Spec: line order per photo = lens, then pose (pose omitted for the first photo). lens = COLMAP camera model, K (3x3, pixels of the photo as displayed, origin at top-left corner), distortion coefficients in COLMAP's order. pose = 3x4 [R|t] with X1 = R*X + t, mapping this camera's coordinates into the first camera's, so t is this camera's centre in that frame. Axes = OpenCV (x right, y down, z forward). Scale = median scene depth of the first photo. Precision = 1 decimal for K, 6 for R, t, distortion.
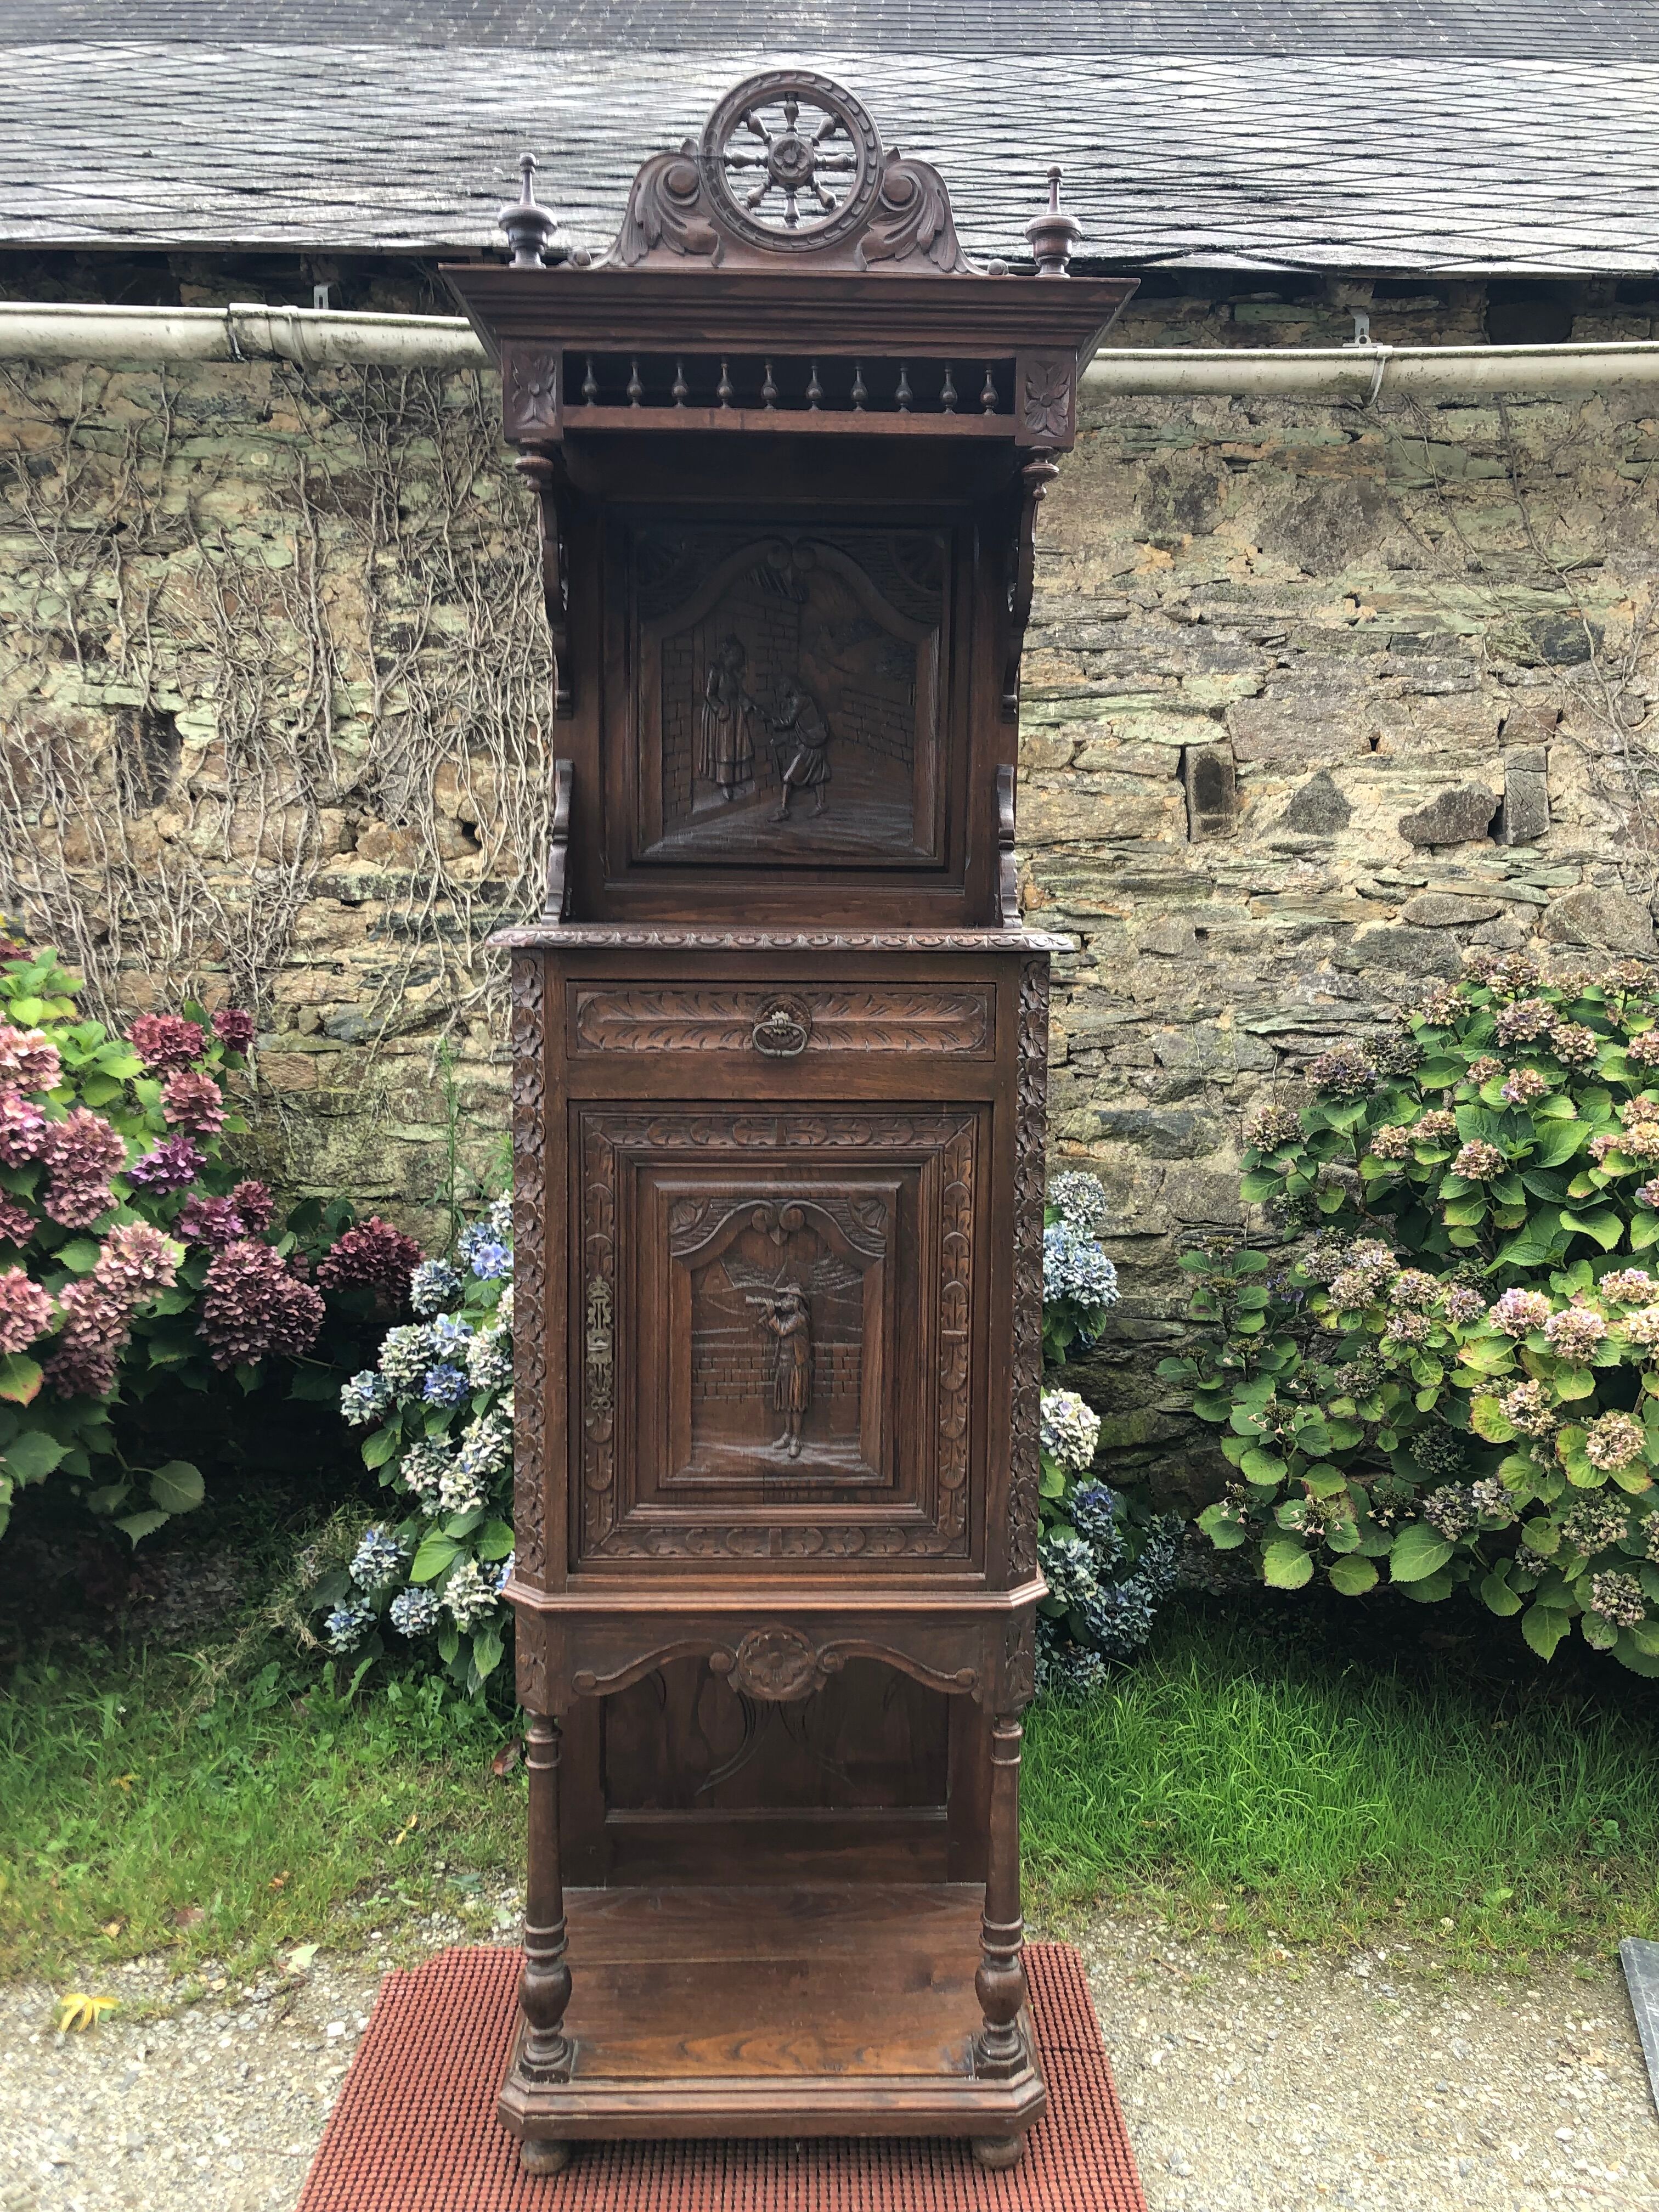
lens RADIAL K [[1809.6, 0, 855.3], [0, 1809.6, 1090.4], [0, 0, 1]] dist [0.014517, -0.008432]
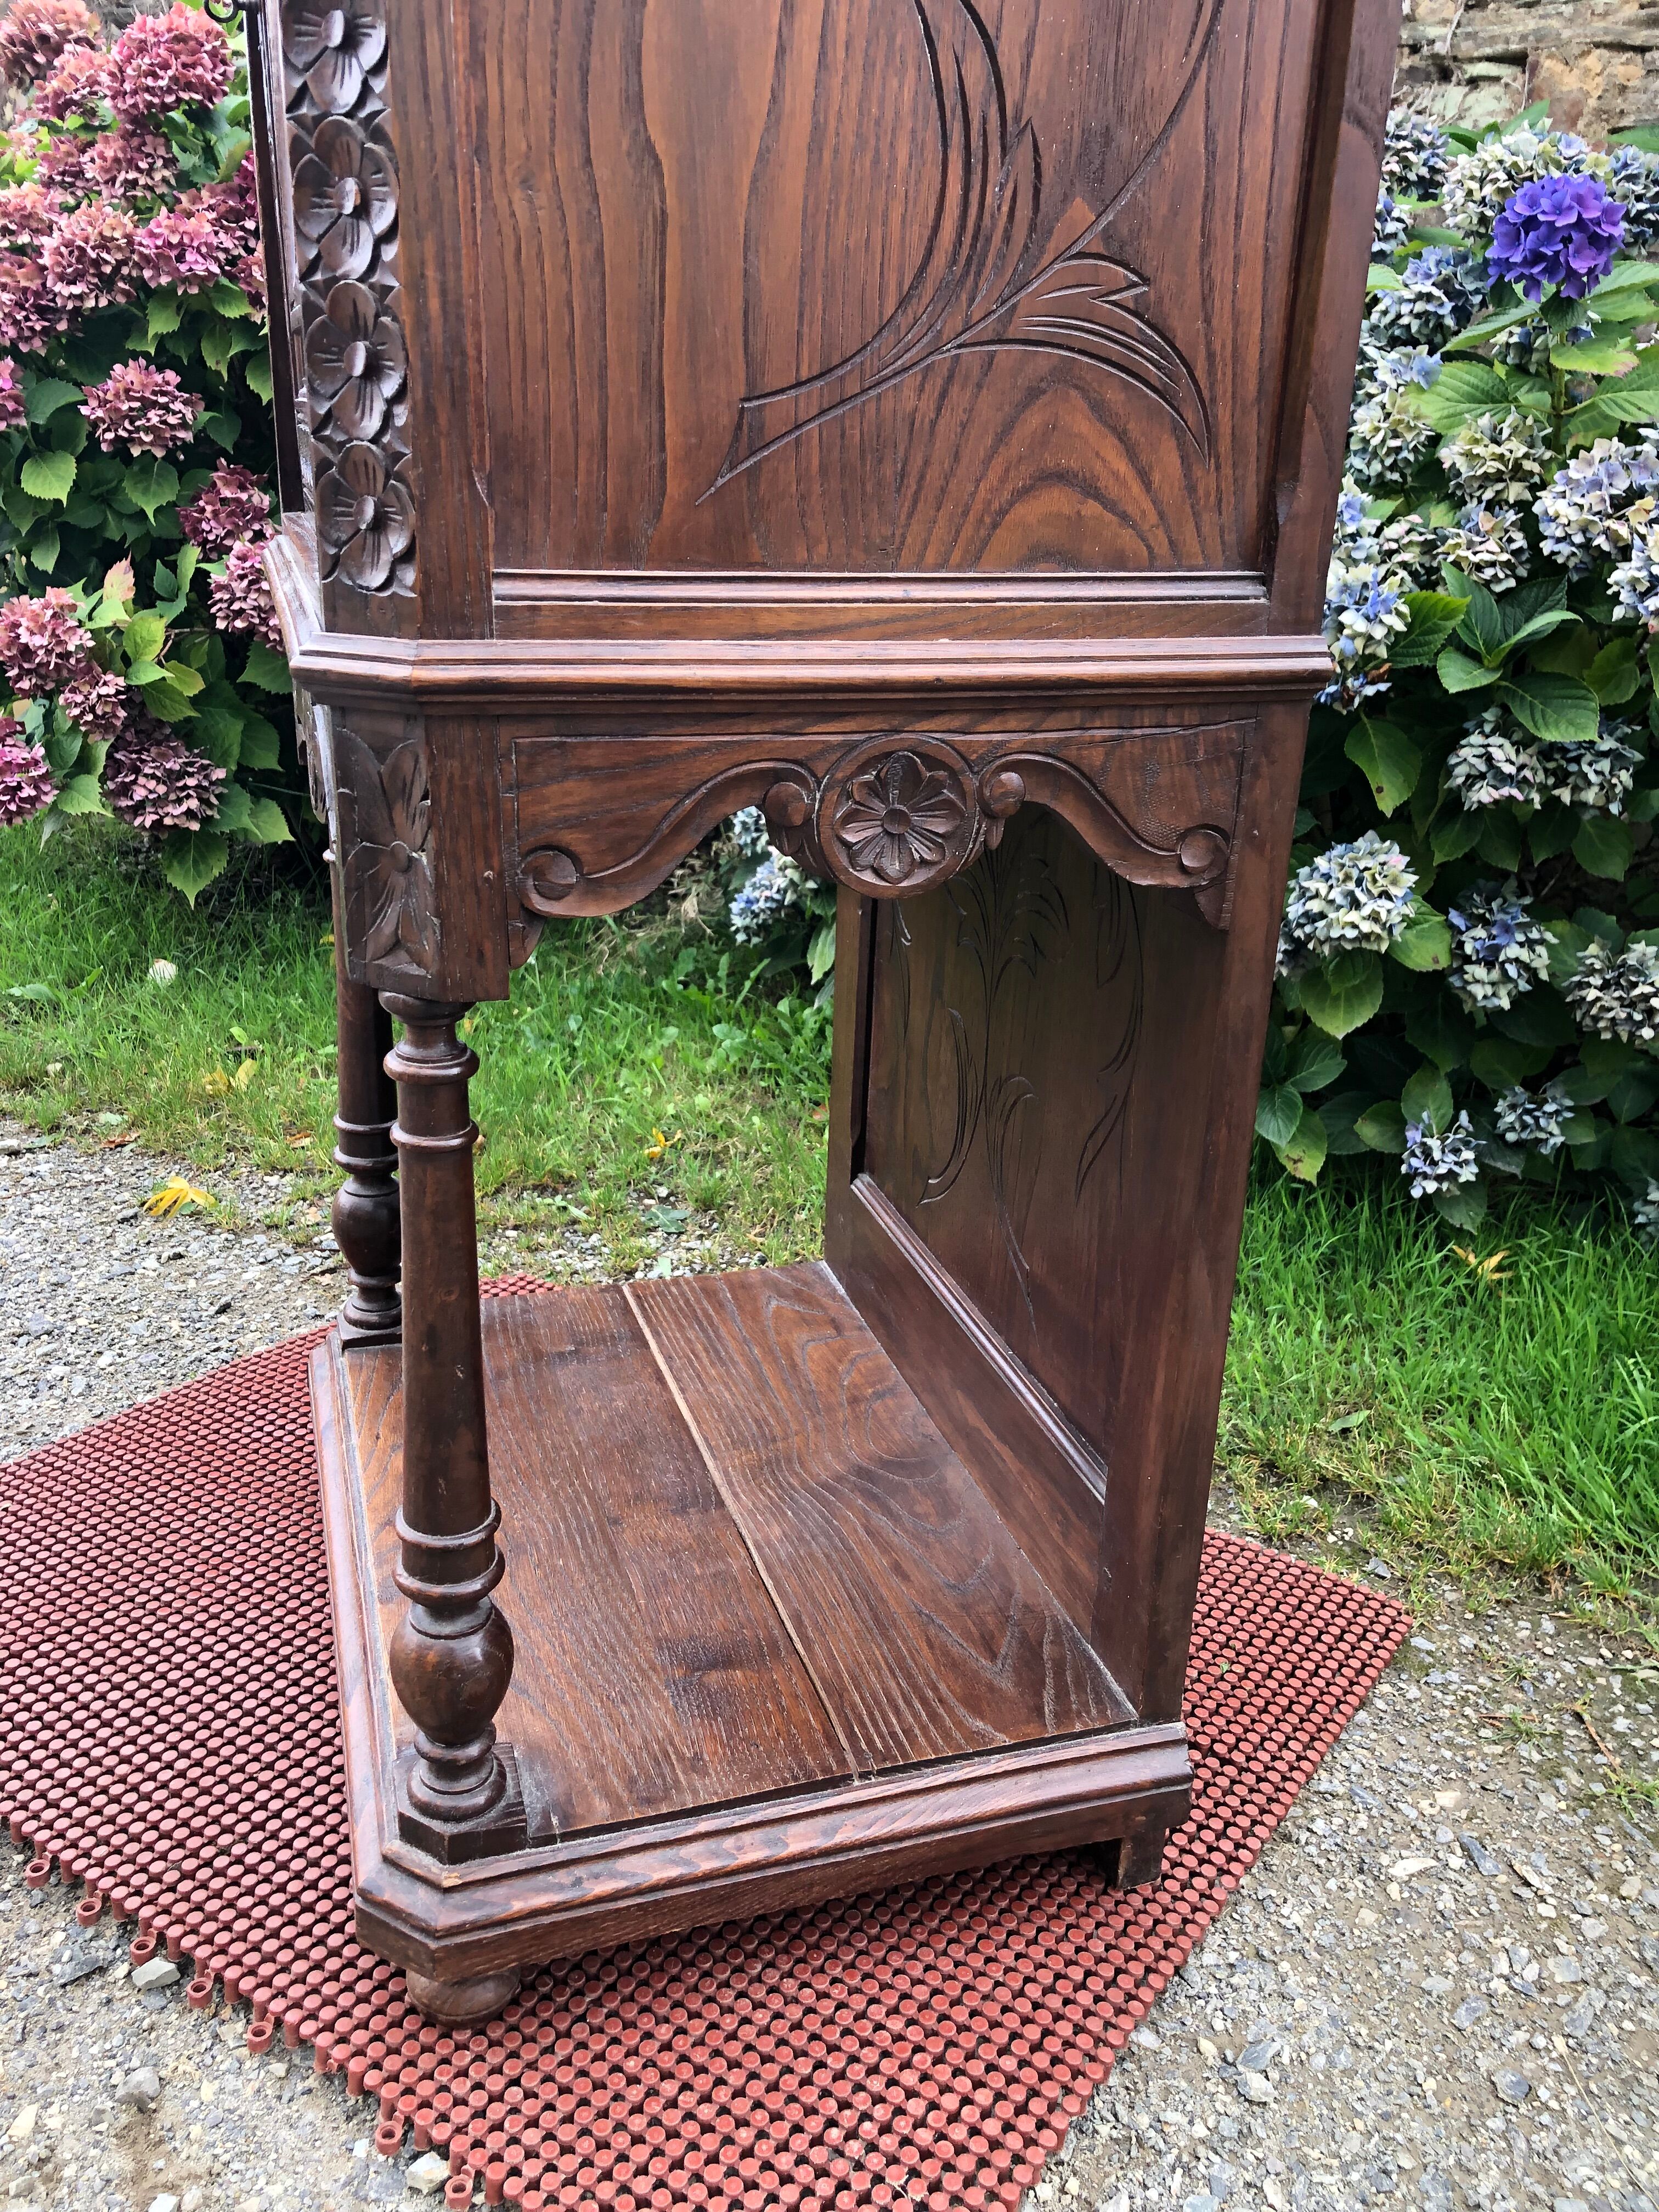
lens RADIAL K [[1809.6, 0, 863.4], [0, 1809.6, 1127.7], [0, 0, 1]] dist [0.014517, -0.008432]
pose [[0.789494, 0.240253, -0.564781, 0.216814], [-0.101821, 0.958720, 0.265497, 0.190179], [0.605253, -0.152102, 0.781367, 0.458199]]
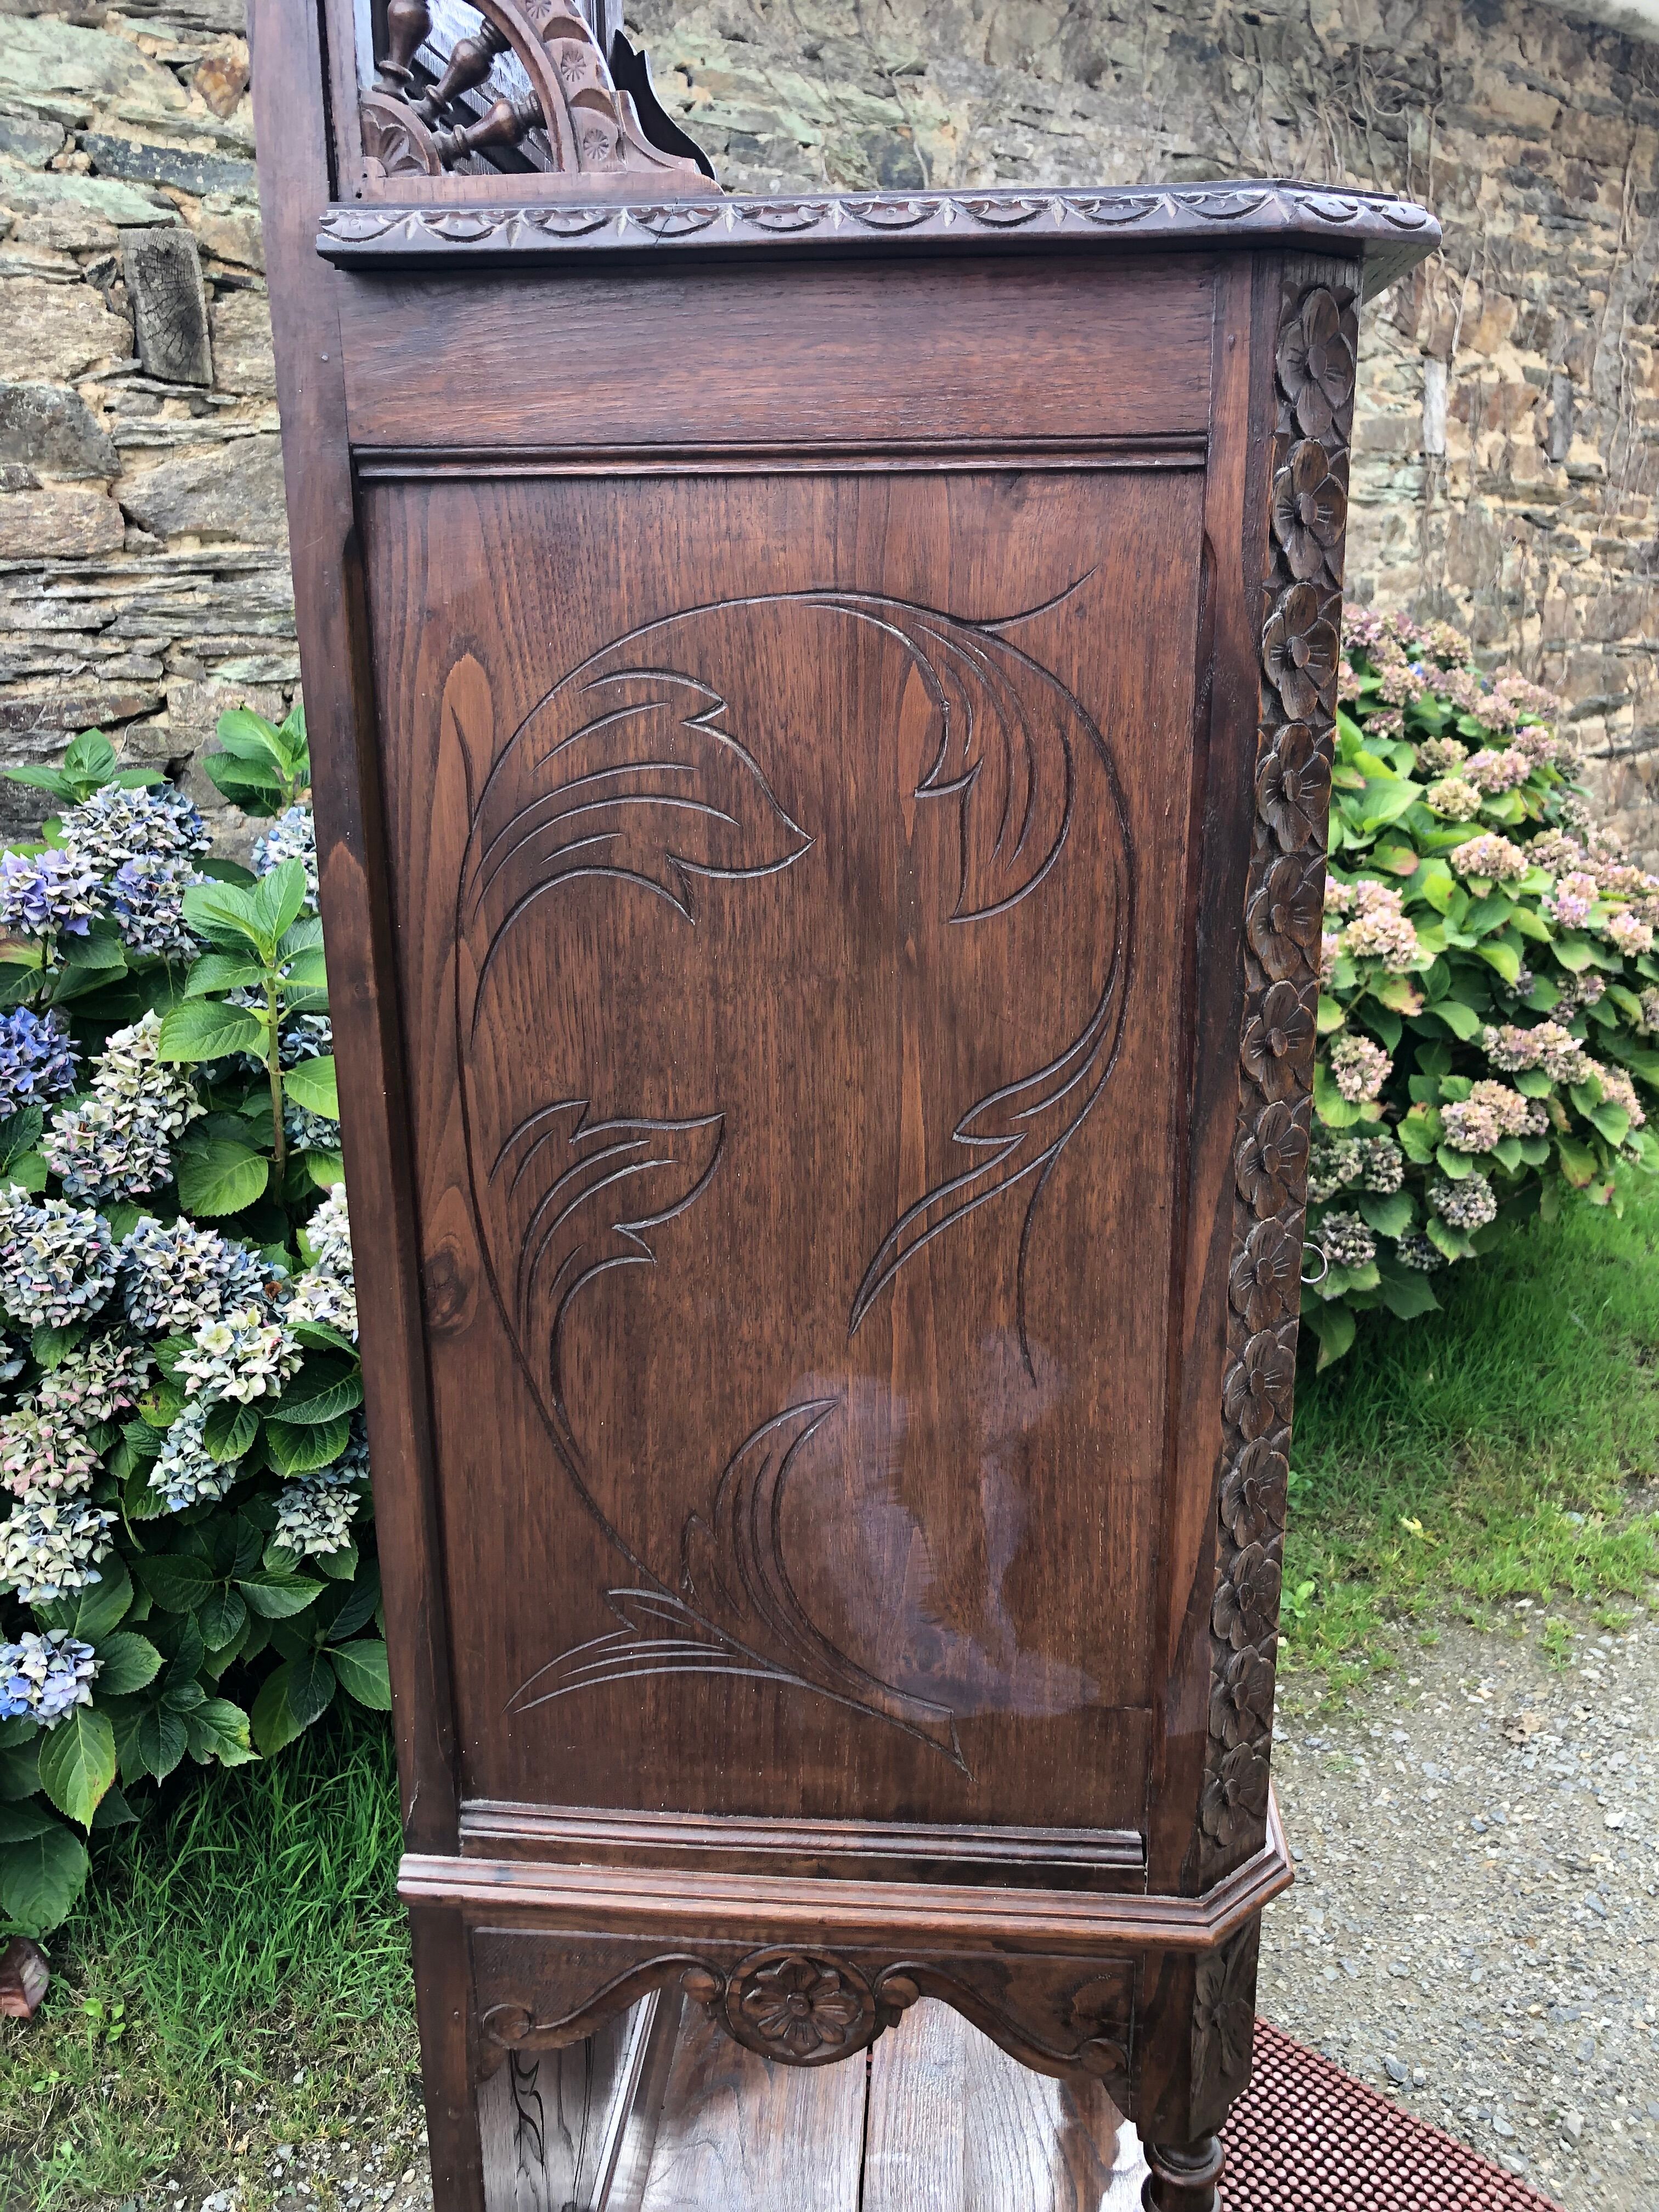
lens RADIAL K [[1809.6, 0, 827.7], [0, 1809.6, 1098.6], [0, 0, 1]] dist [0.014517, -0.008432]
pose [[0.774744, -0.189276, 0.603280, -0.288087], [0.091024, 0.977590, 0.189819, 0.014130], [-0.625689, -0.092148, 0.774611, 0.431644]]
